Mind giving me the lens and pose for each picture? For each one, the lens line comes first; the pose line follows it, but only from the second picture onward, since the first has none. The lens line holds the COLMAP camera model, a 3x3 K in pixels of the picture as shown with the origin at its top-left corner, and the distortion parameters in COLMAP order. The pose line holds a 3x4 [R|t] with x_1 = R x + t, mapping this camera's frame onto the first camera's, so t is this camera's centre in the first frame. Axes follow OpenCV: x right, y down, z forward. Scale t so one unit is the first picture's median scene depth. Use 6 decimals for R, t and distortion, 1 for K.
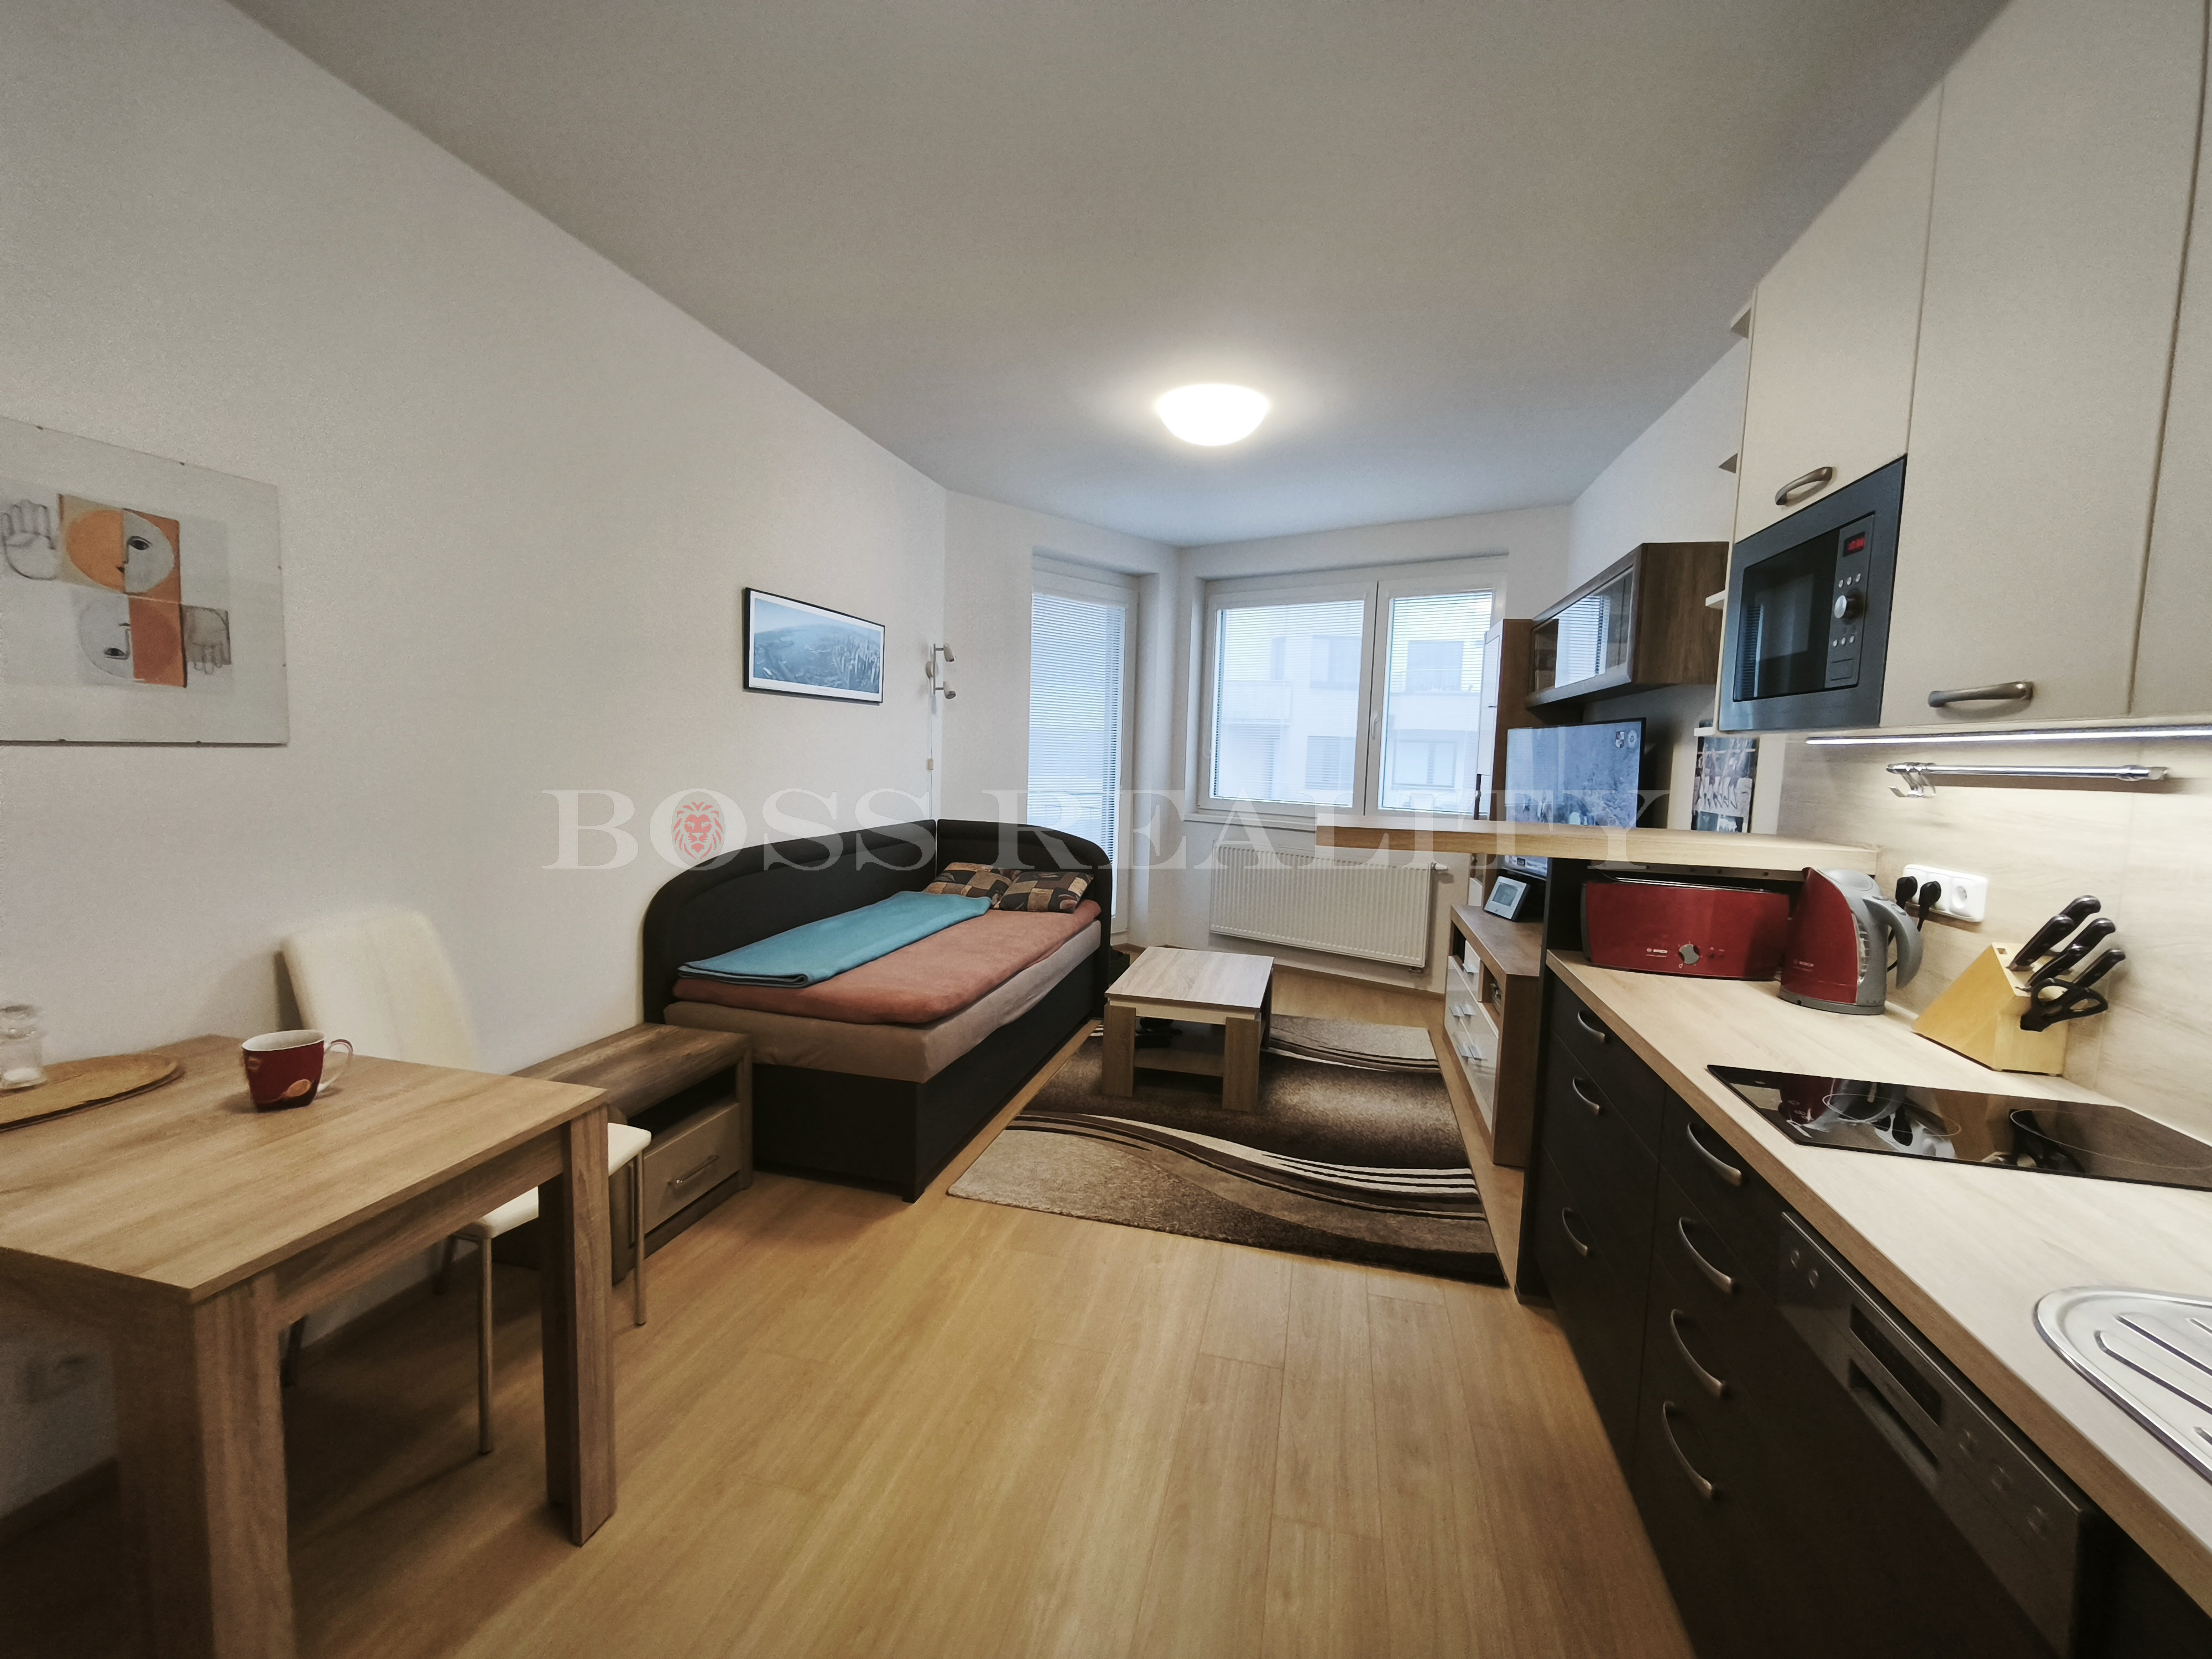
lens RADIAL K [[924.5, 0, 1104.6], [0, 924.5, 837.0], [0, 0, 1]] dist [0.001006, -0.000028]
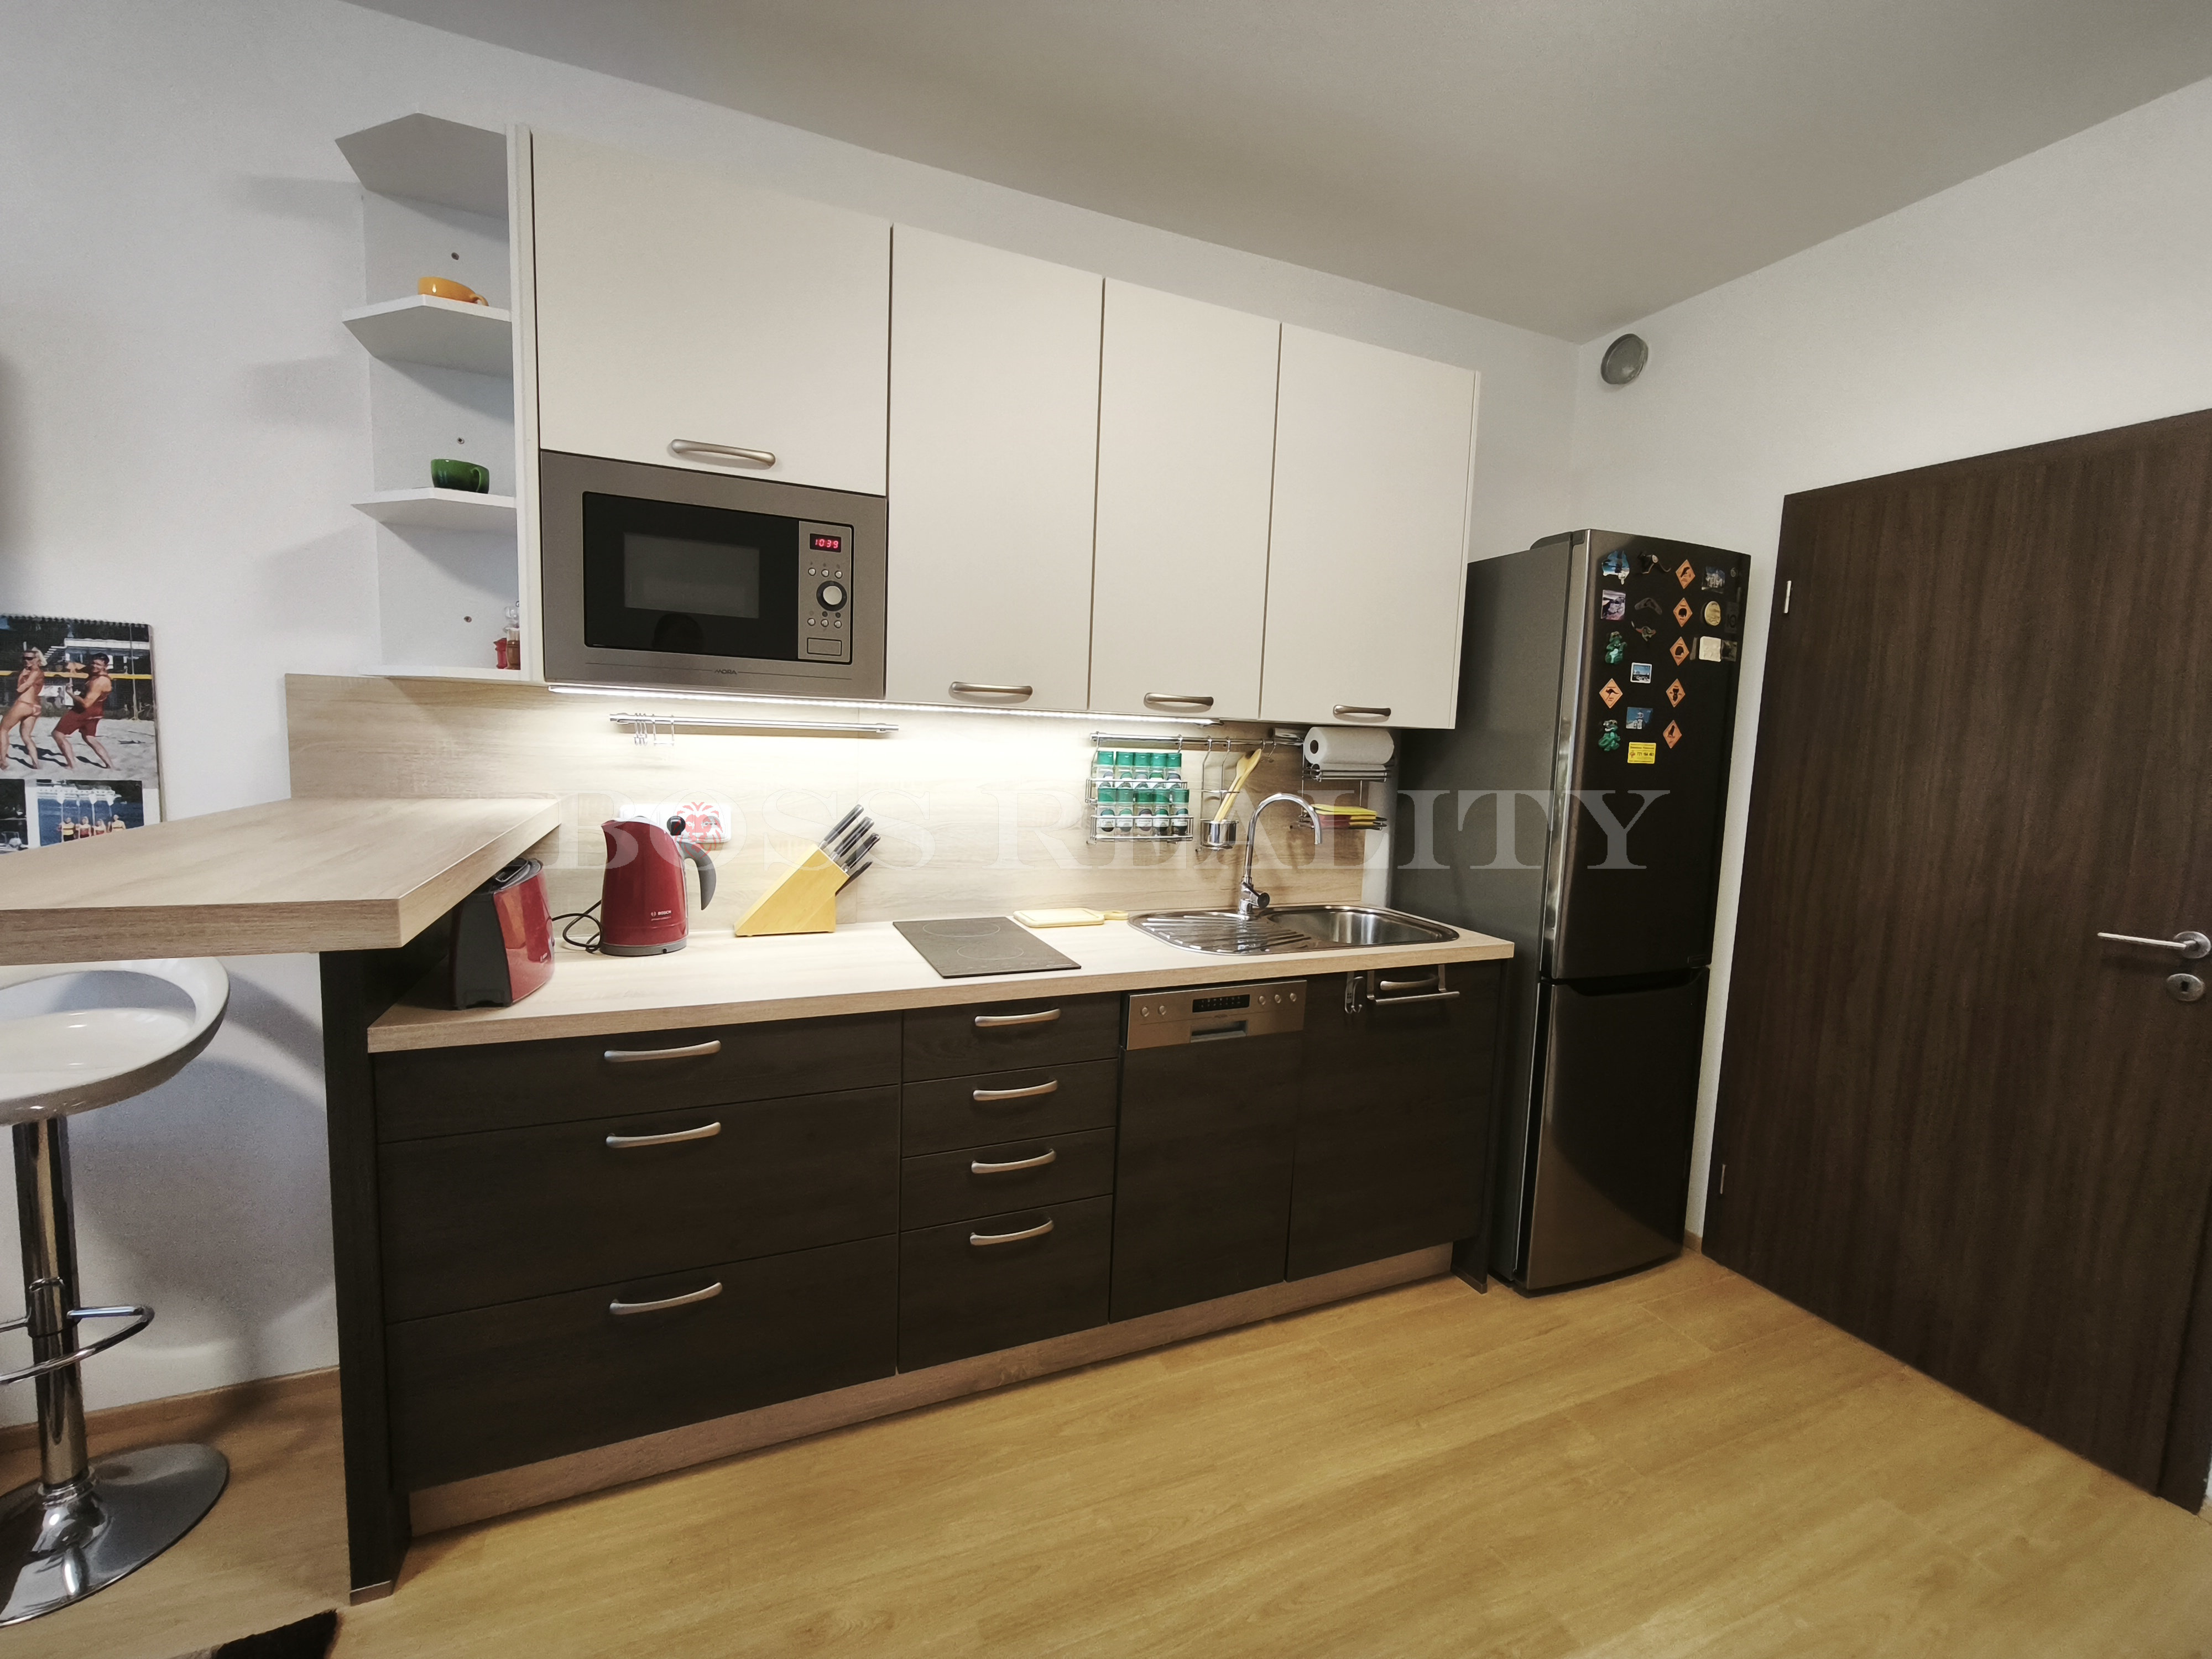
lens RADIAL K [[909.8, 0, 1106.0], [0, 909.8, 829.5], [0, 0, 1]] dist [0.000472, -0.000322]
pose [[-0.602883, -0.139144, 0.785602, -0.164586], [0.016726, 0.982254, 0.186811, -0.068915], [-0.797654, 0.125765, -0.589857, 0.607196]]
